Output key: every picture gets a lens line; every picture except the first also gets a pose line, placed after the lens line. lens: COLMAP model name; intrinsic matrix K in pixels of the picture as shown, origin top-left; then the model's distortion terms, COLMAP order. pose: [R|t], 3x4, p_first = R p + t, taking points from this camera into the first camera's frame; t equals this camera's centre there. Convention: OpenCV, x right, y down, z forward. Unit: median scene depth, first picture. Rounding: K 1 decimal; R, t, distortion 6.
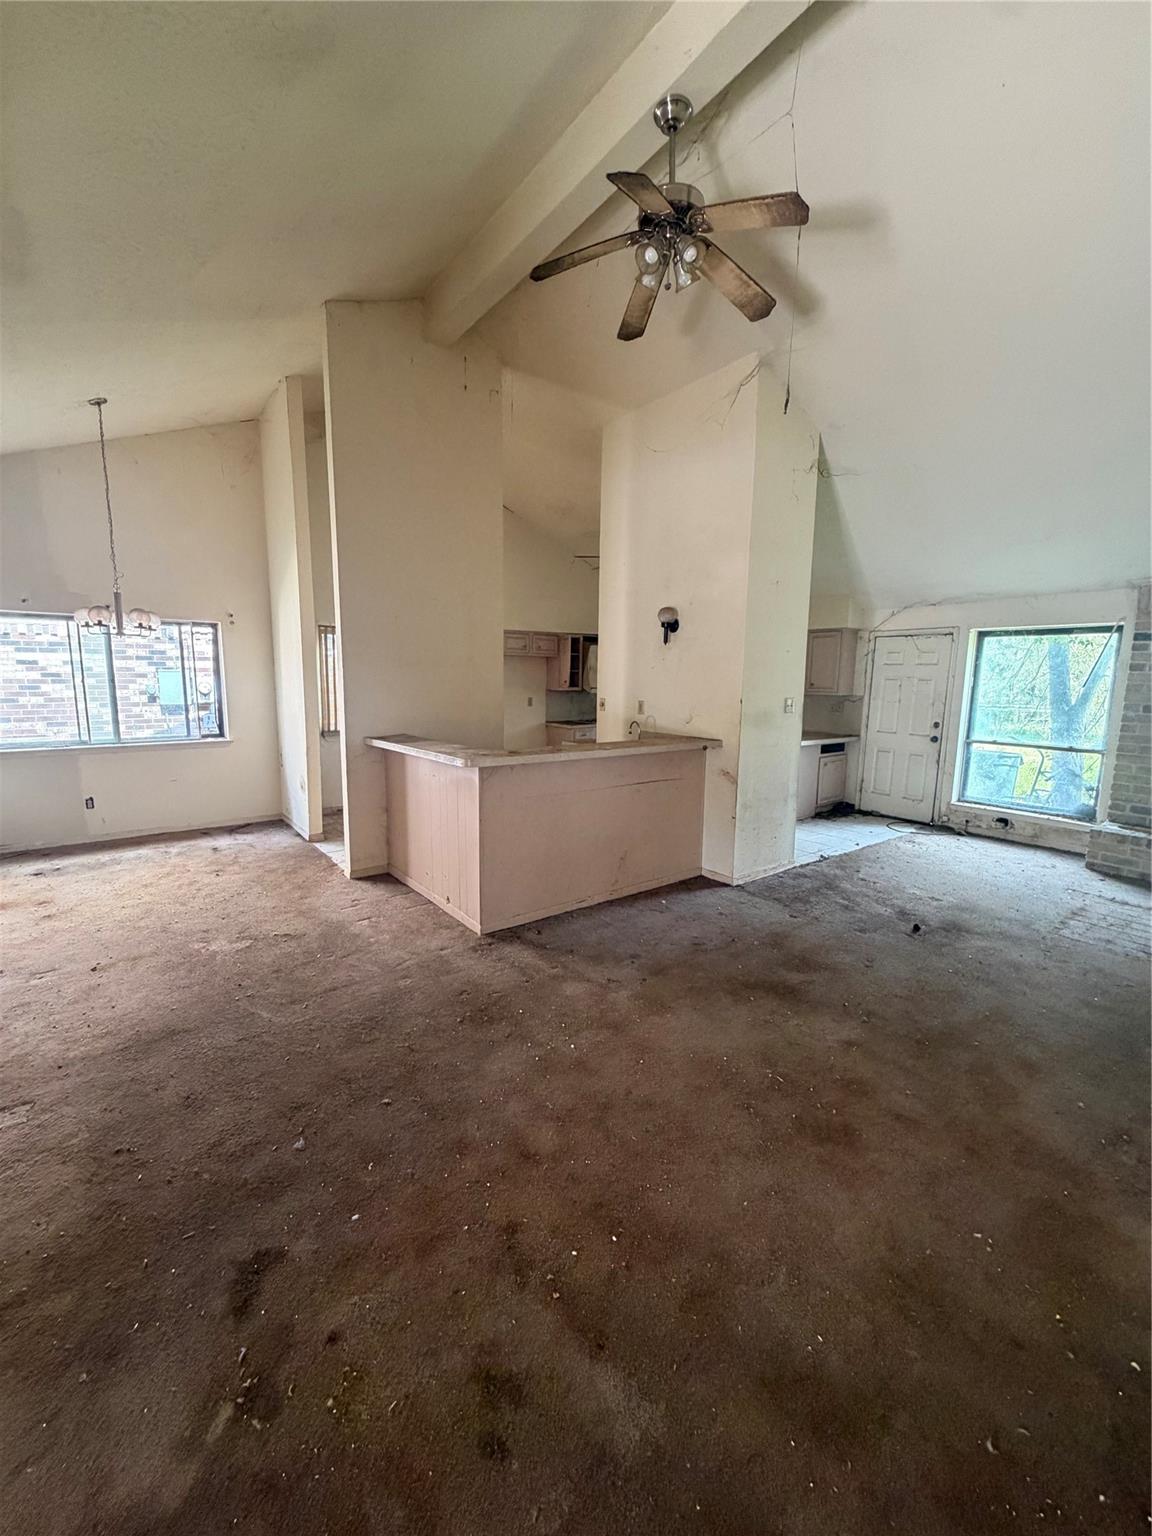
lens RADIAL K [[613.0, 0, 576.0], [0, 613.0, 768.0], [0, 0, 1]] dist [0.001170, -0.000464]
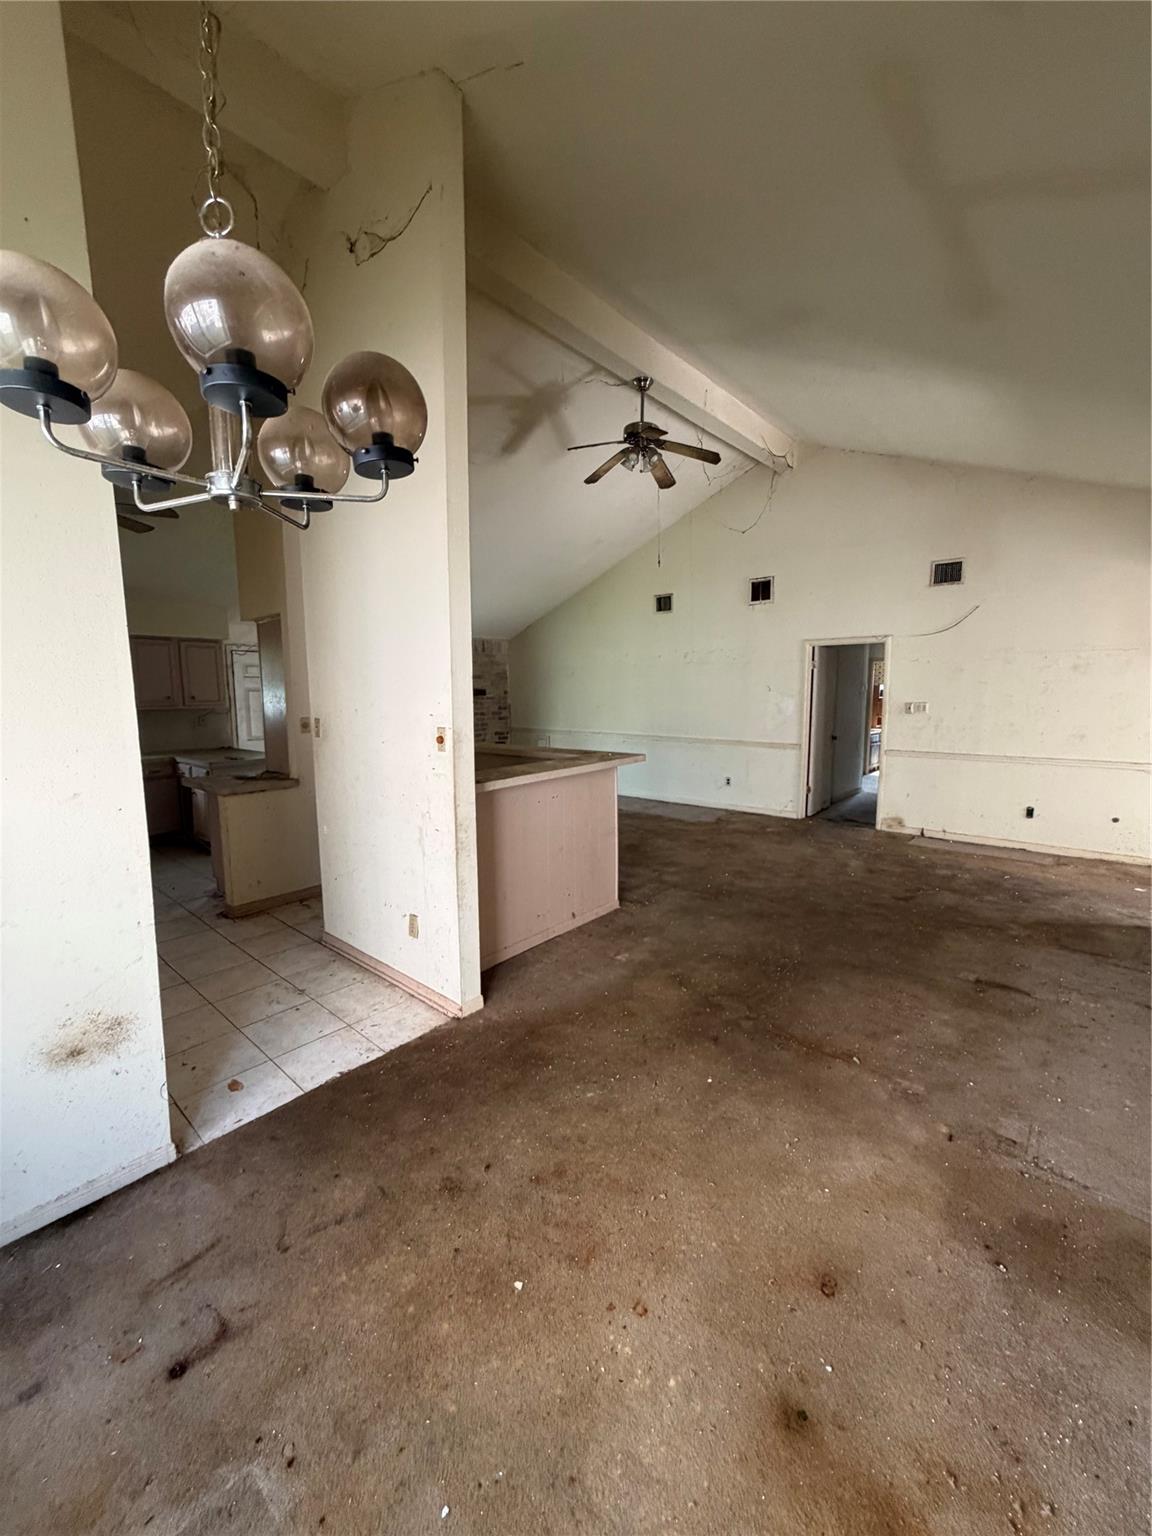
lens RADIAL K [[613.0, 0, 576.0], [0, 613.0, 768.0], [0, 0, 1]] dist [0.001170, -0.000464]
pose [[-0.206345, -0.134195, 0.969234, -1.098754], [0.151928, 0.974144, 0.167219, -0.174517], [-0.966613, 0.181759, -0.180621, 1.095613]]
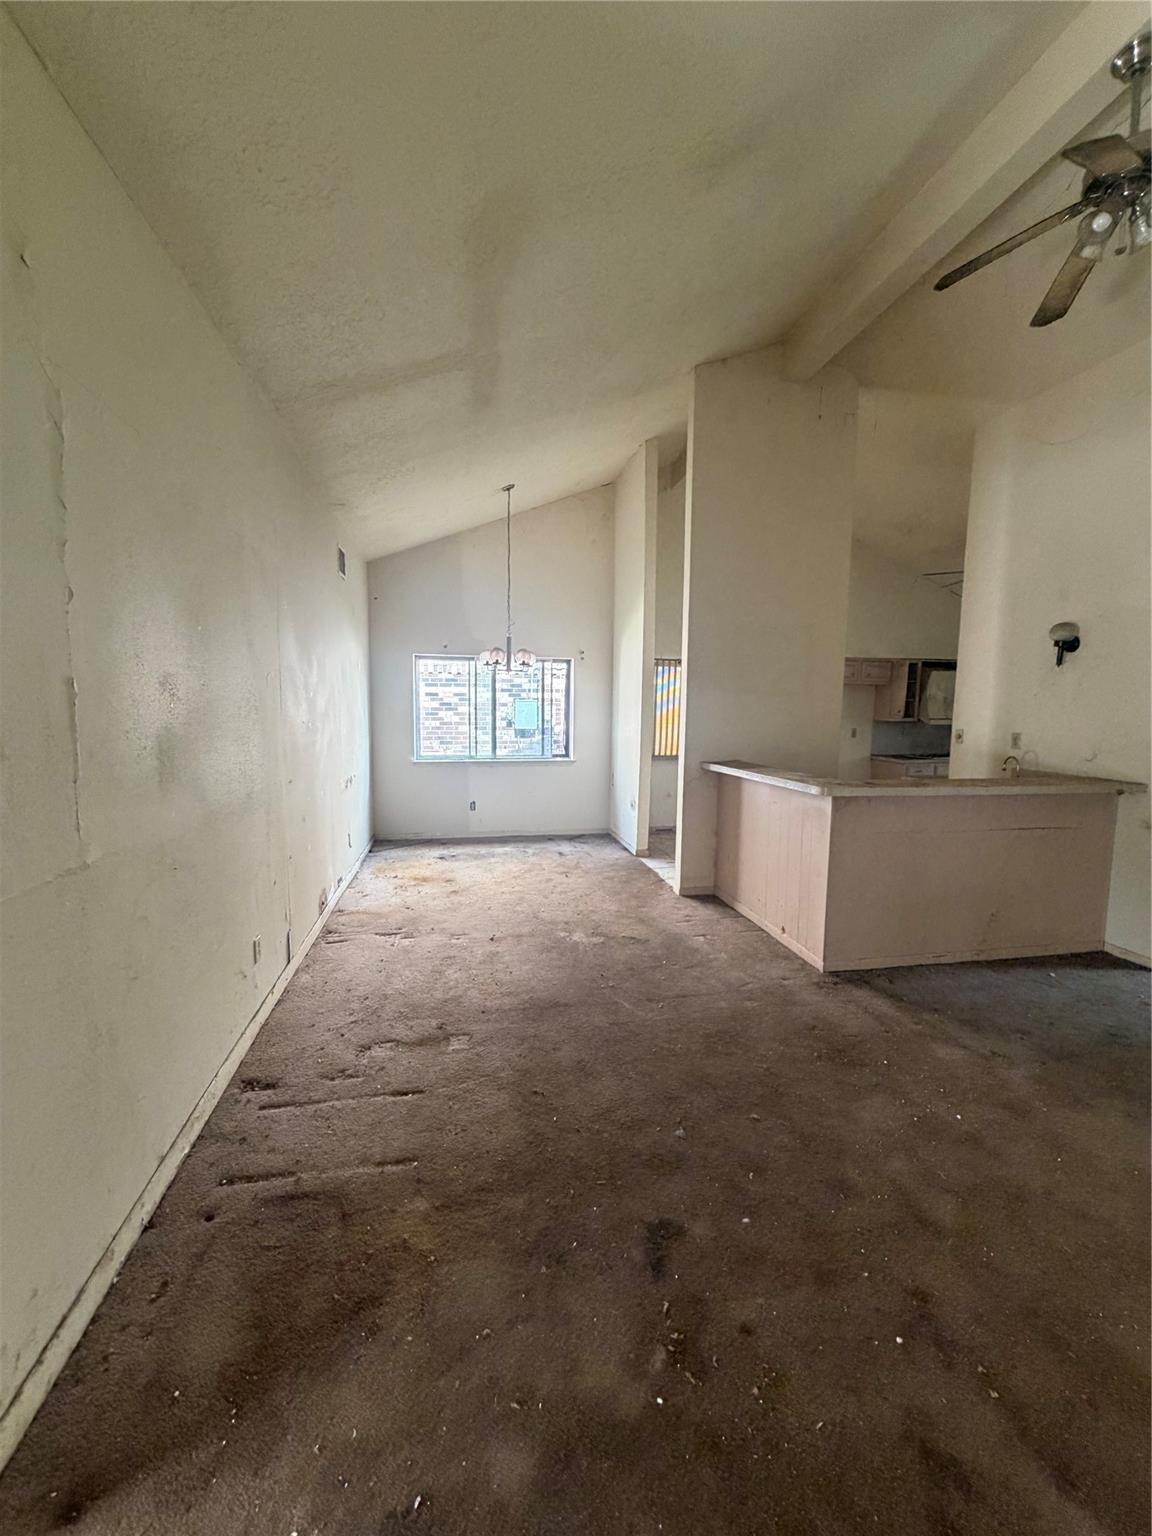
lens RADIAL K [[613.0, 0, 576.0], [0, 613.0, 768.0], [0, 0, 1]] dist [0.001170, -0.000464]
pose [[0.897554, 0.045959, -0.438502, -0.084776], [-0.067892, 0.997097, -0.034460, 0.012532], [0.435645, 0.060701, 0.898069, -0.040742]]
